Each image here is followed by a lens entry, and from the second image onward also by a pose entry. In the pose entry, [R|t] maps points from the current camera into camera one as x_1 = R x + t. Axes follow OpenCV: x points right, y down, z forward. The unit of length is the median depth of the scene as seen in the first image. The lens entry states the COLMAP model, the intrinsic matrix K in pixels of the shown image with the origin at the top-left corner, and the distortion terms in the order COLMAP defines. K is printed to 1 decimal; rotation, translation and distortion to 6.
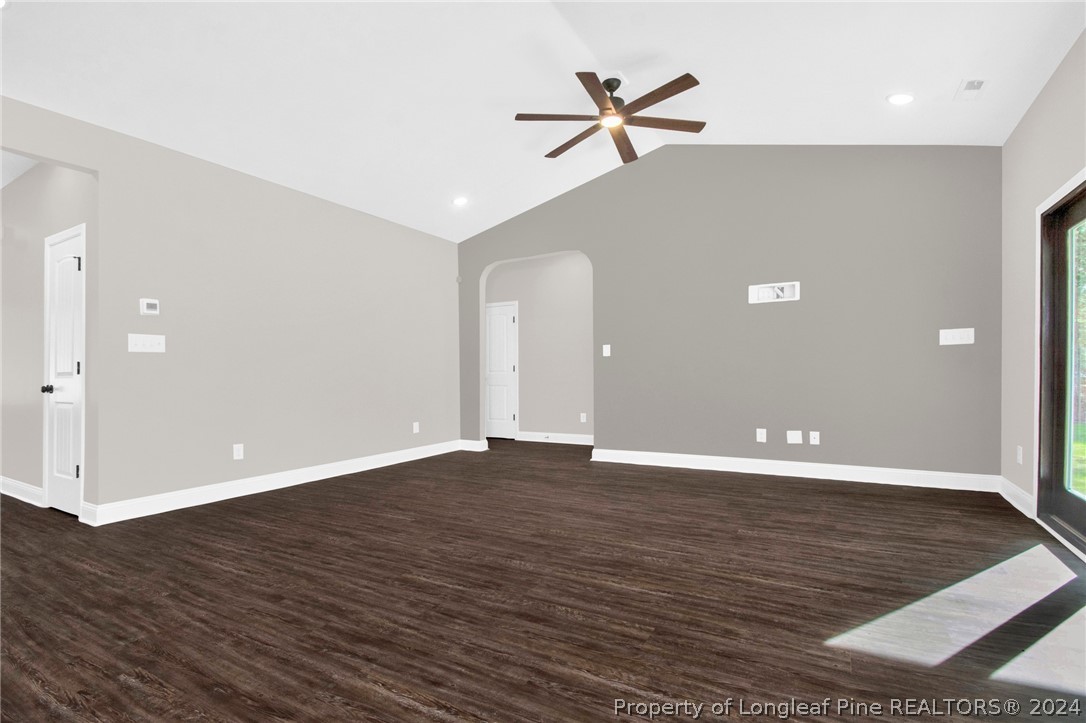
lens RADIAL K [[494.3, 0, 542.7], [0, 494.3, 374.2], [0, 0, 1]] dist [0.032159, -0.026601]
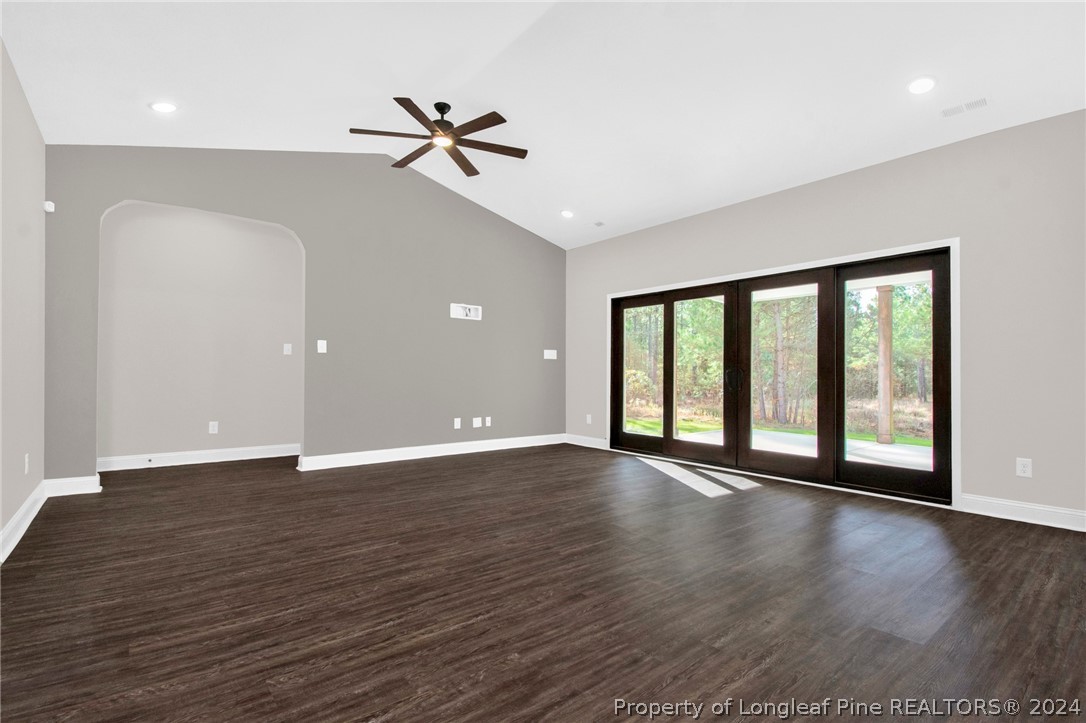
lens RADIAL K [[518.4, 0, 539.8], [0, 518.4, 372.1], [0, 0, 1]] dist [-0.000628, -0.000771]
pose [[0.368735, 0.018441, 0.929351, -0.959098], [-0.011064, 0.999819, -0.015450, 0.015057], [-0.929469, -0.004586, 0.368873, 0.439016]]
